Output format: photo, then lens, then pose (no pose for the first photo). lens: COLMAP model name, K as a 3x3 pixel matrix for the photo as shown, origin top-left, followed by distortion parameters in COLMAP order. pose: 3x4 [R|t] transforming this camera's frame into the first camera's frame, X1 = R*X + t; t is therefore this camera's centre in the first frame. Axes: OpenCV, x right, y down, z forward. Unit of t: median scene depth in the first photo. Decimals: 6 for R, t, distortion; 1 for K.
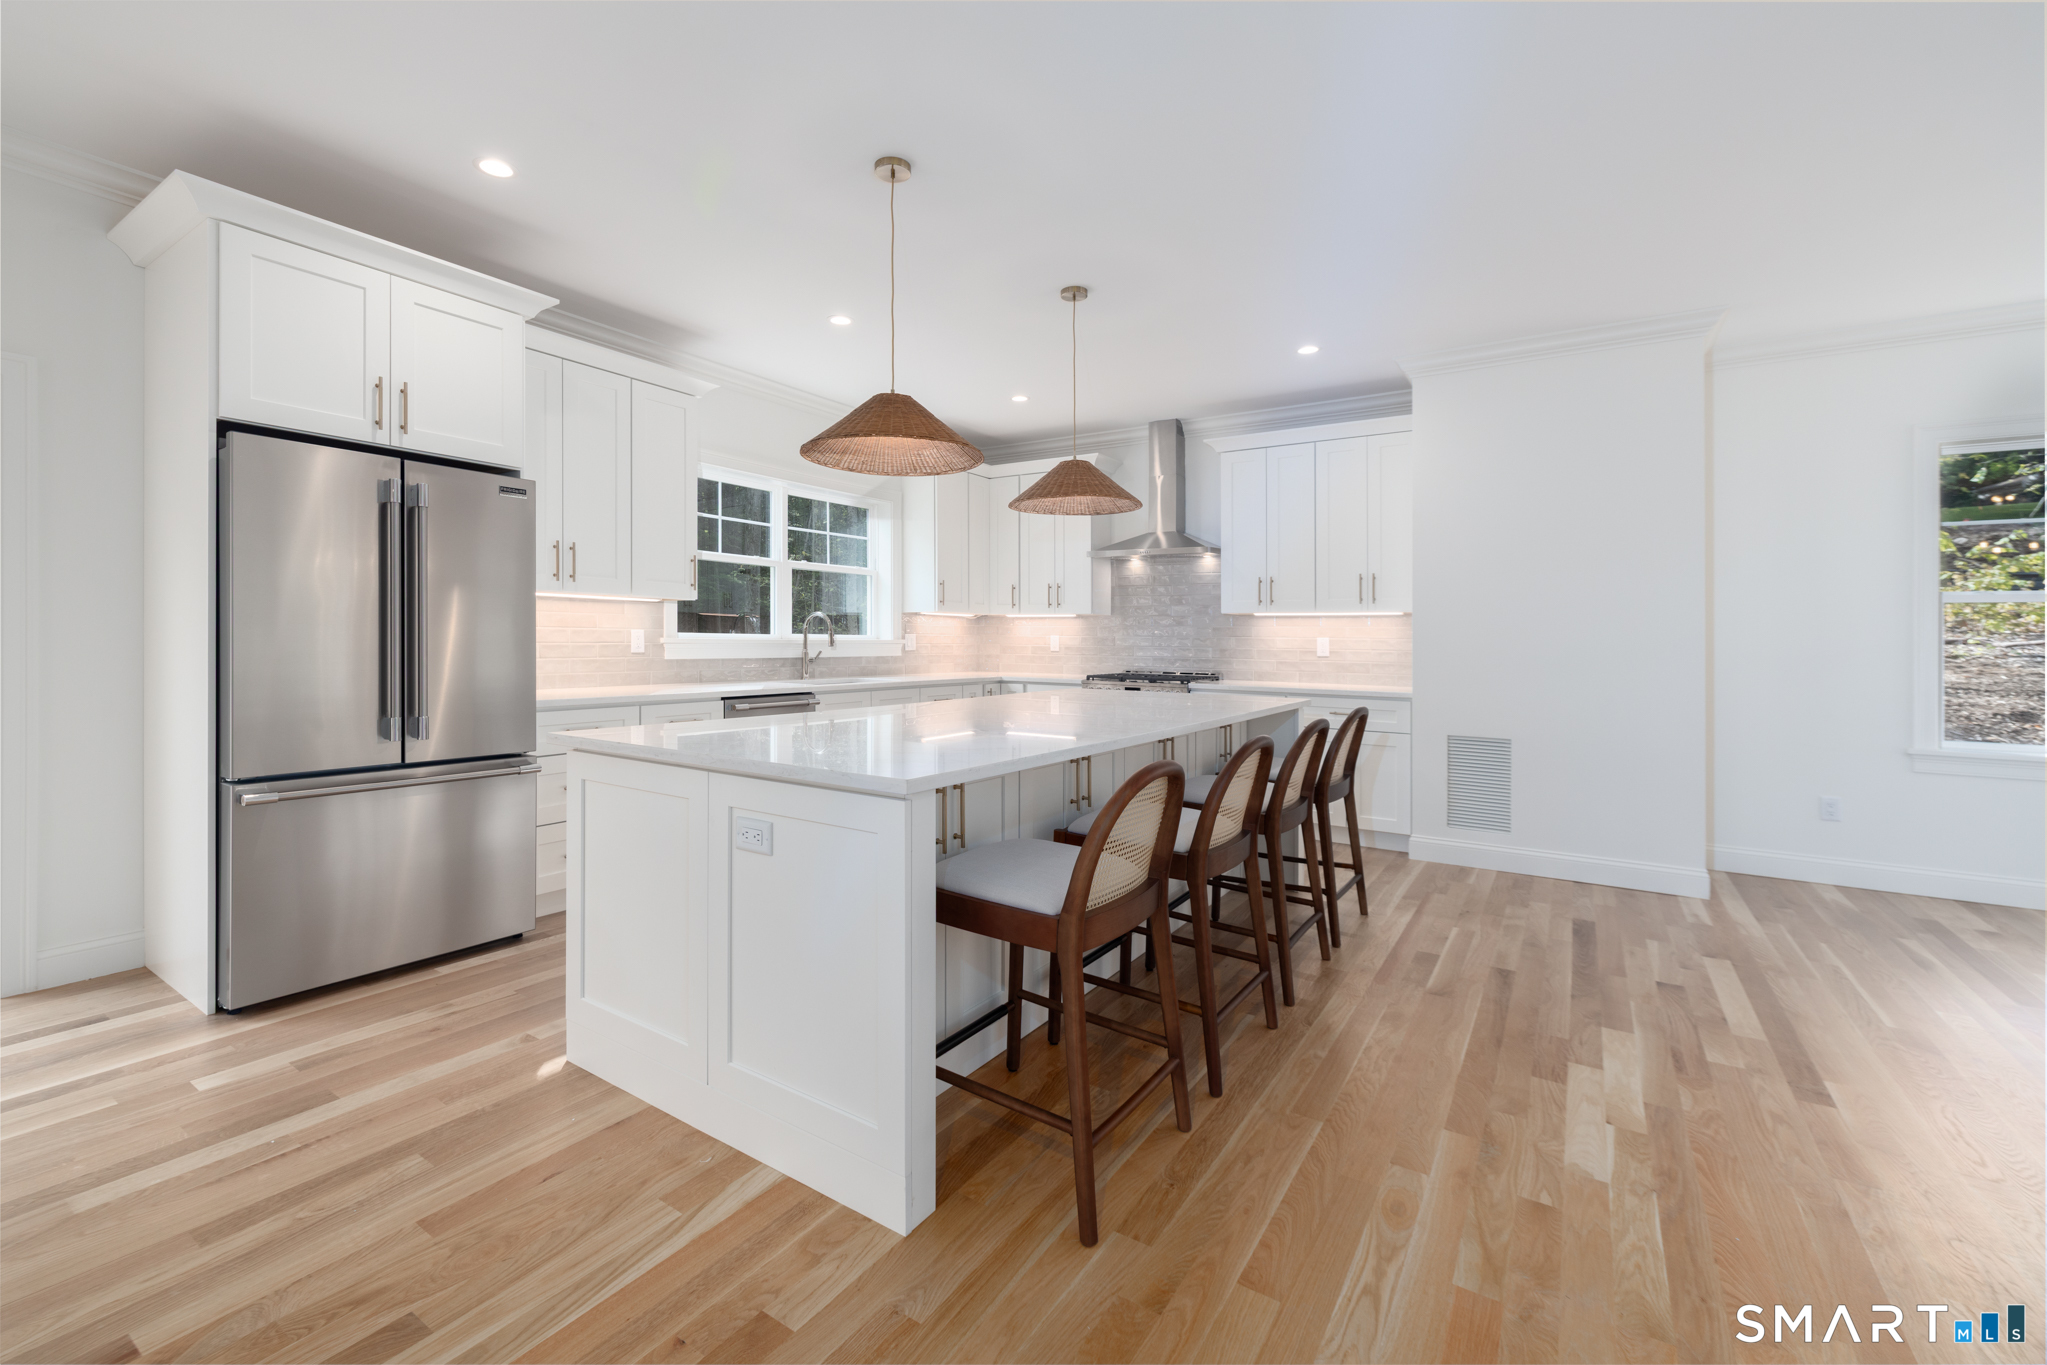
lens RADIAL K [[862.6, 0, 997.1], [0, 862.6, 646.8], [0, 0, 1]] dist [-0.001950, -0.000119]
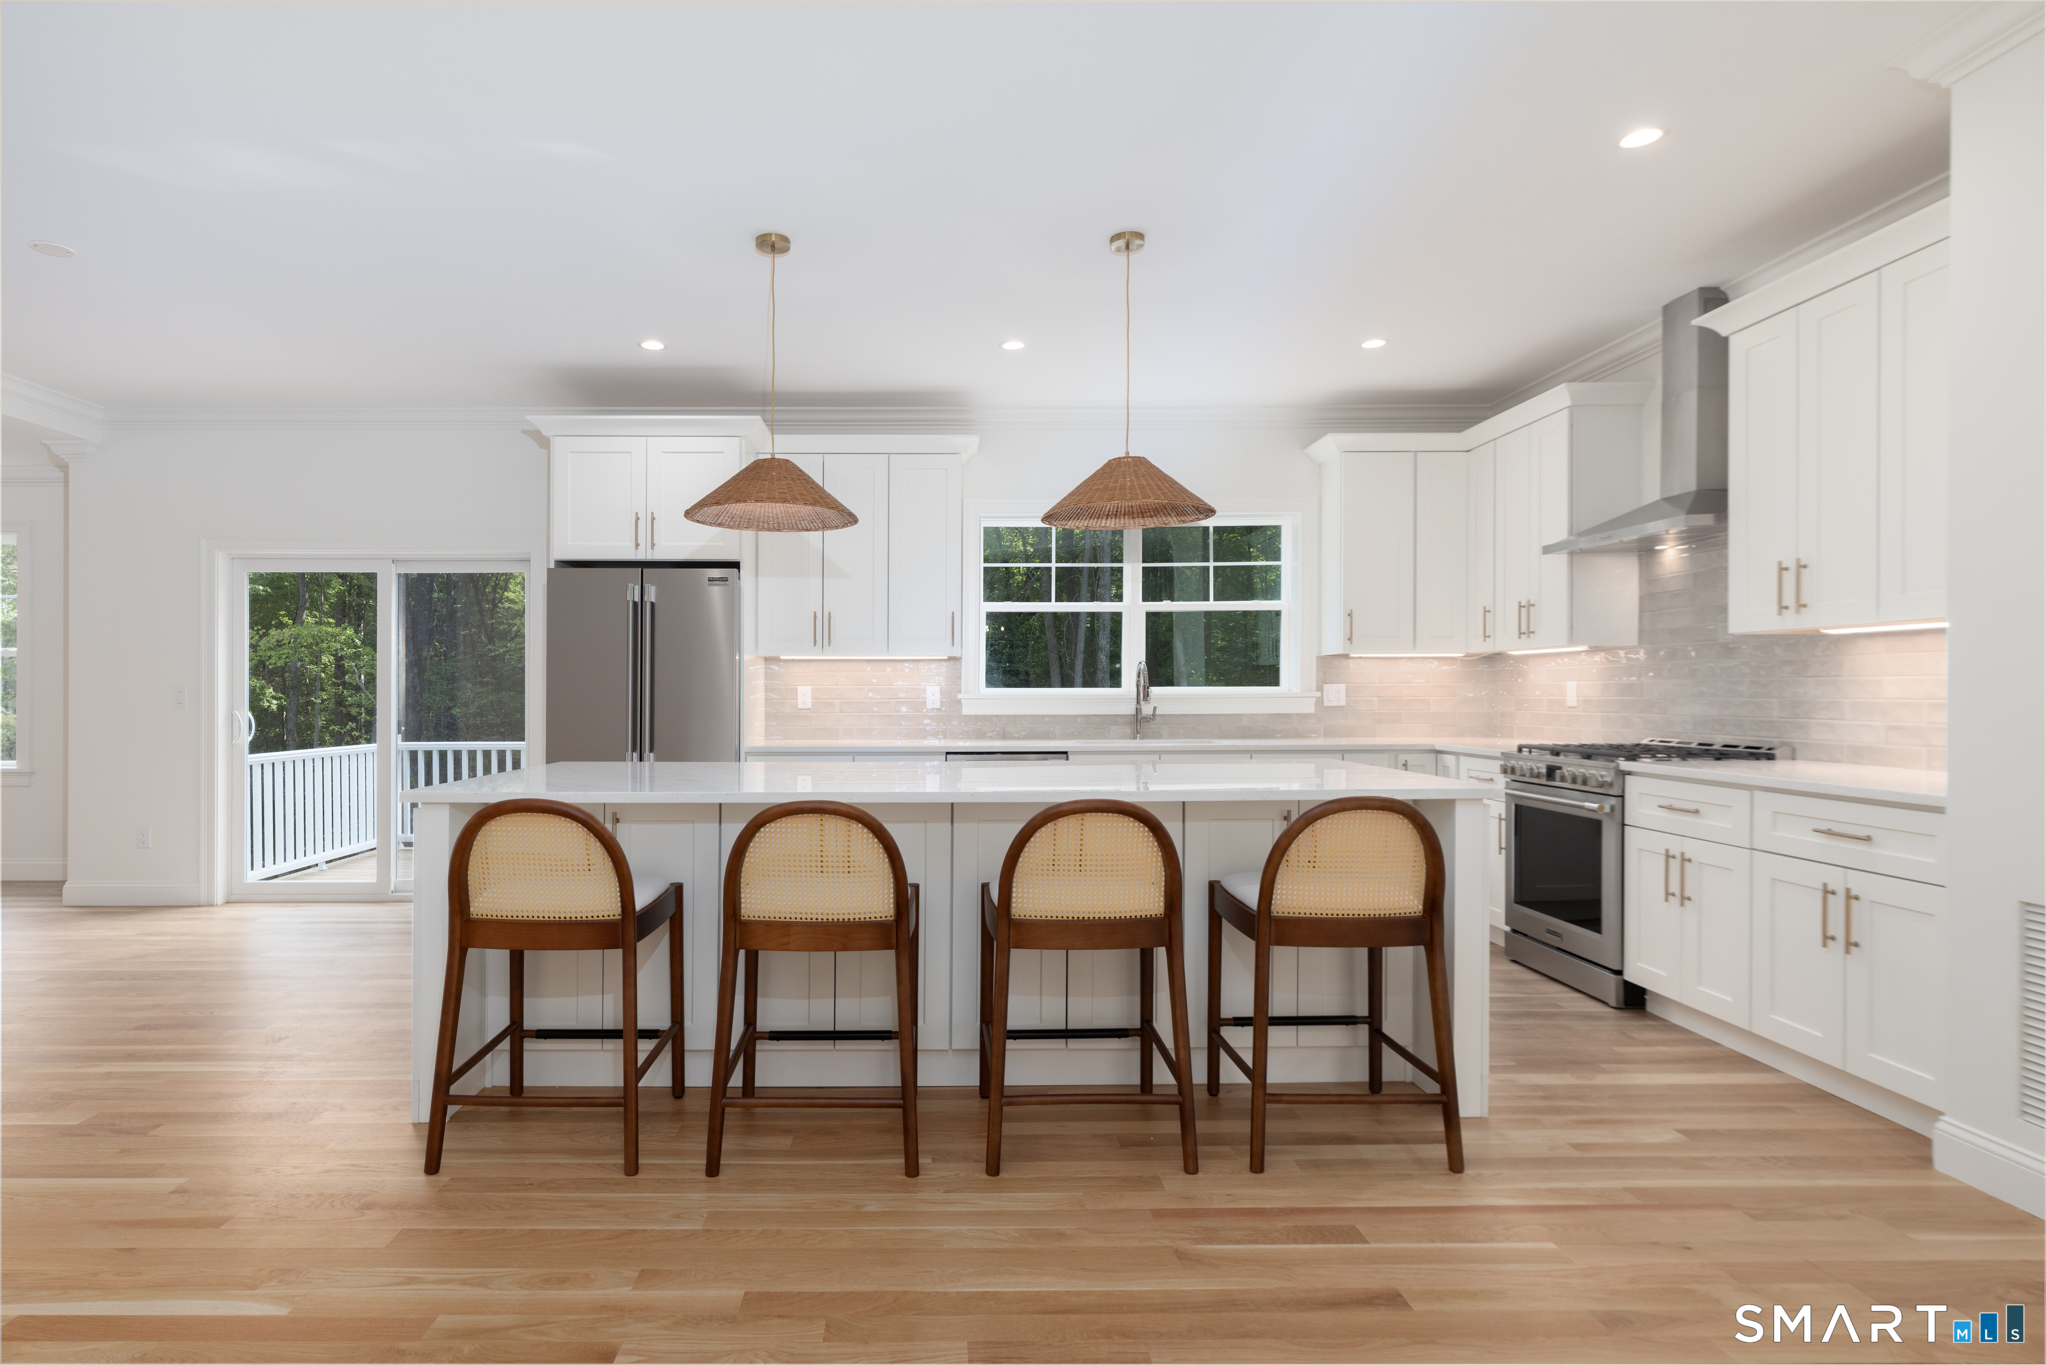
lens RADIAL K [[1065.3, 0, 935.2], [0, 1065.3, 714.7], [0, 0, 1]] dist [-0.016045, 0.000154]
pose [[0.561114, 0.003302, -0.827732, 0.638009], [0.003105, 0.999977, 0.006094, 0.006960], [0.827733, -0.005989, 0.561091, 0.264844]]
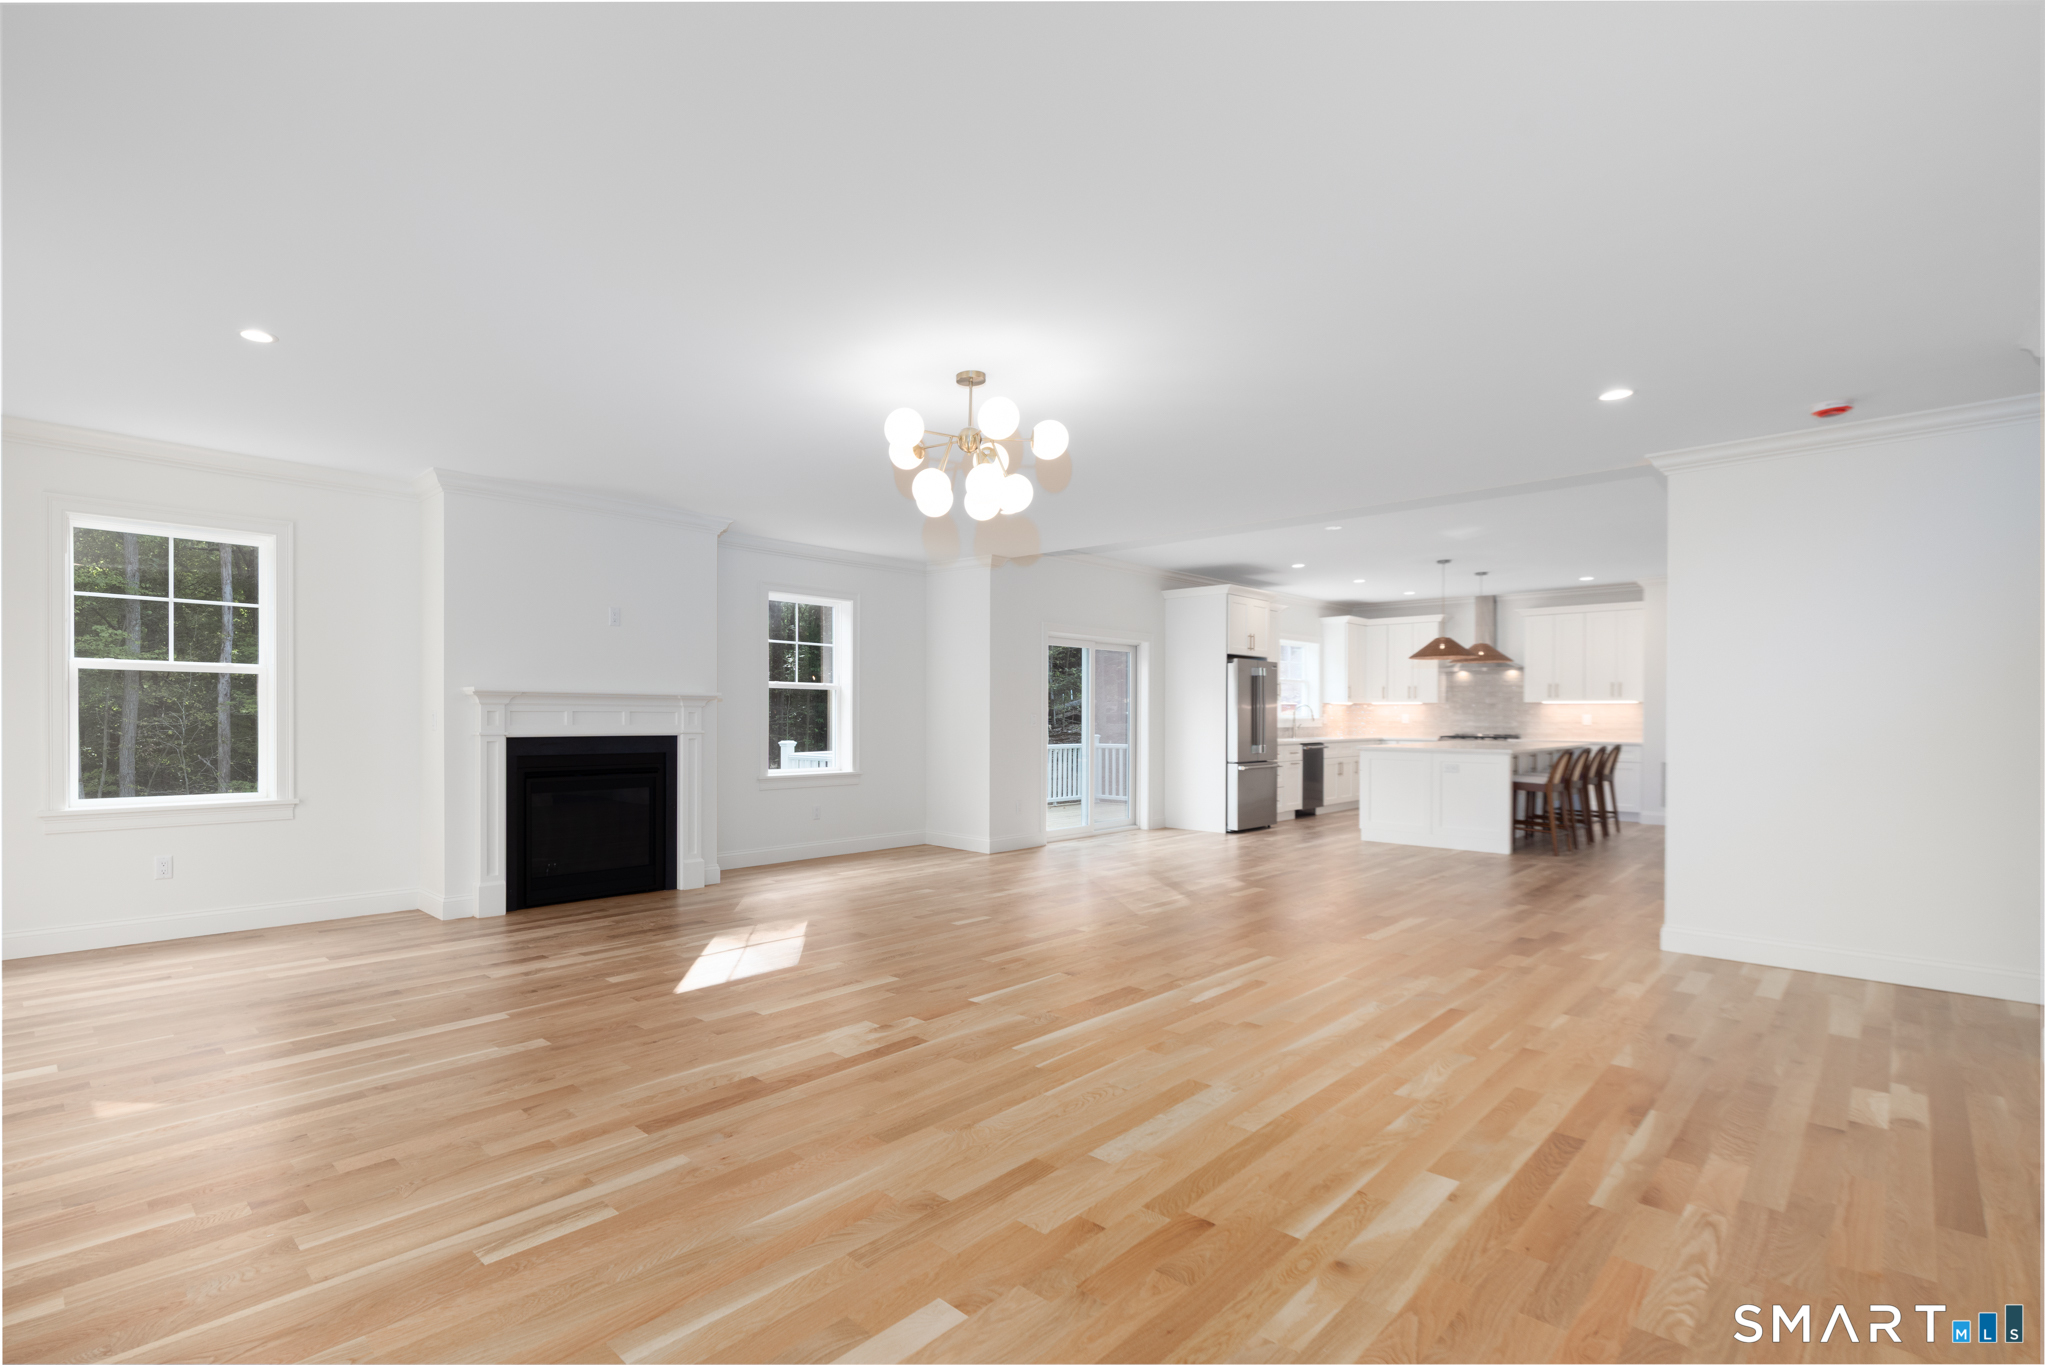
lens RADIAL K [[955.5, 0, 870.7], [0, 955.5, 727.9], [0, 0, 1]] dist [-0.002238, 0.000436]
pose [[0.972637, -0.005078, -0.232275, -0.770731], [0.006541, 0.999963, 0.005529, -0.004515], [0.232239, -0.006897, 0.972634, -1.620684]]
